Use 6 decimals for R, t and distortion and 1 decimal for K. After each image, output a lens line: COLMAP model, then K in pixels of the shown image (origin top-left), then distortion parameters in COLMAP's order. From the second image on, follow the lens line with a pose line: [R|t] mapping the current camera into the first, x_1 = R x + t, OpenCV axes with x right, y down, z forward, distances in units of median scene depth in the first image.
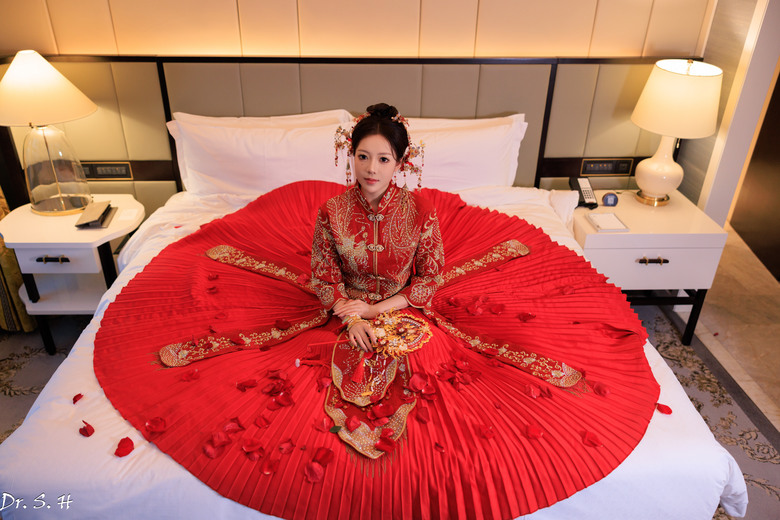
lens RADIAL K [[609.5, 0, 388.3], [0, 609.5, 261.6], [0, 0, 1]] dist [0.004371, 0.013685]
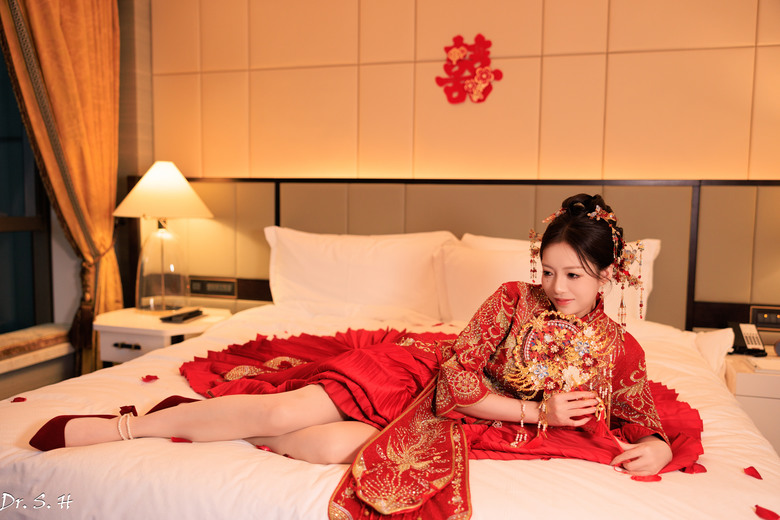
lens RADIAL K [[659.8, 0, 393.8], [0, 659.8, 254.2], [0, 0, 1]] dist [0.004349, 0.008182]
pose [[0.942633, 0.022525, -0.333070, 0.187585], [-0.159520, 0.906835, -0.390134, 0.188469], [0.293251, 0.420885, 0.858405, 0.133750]]
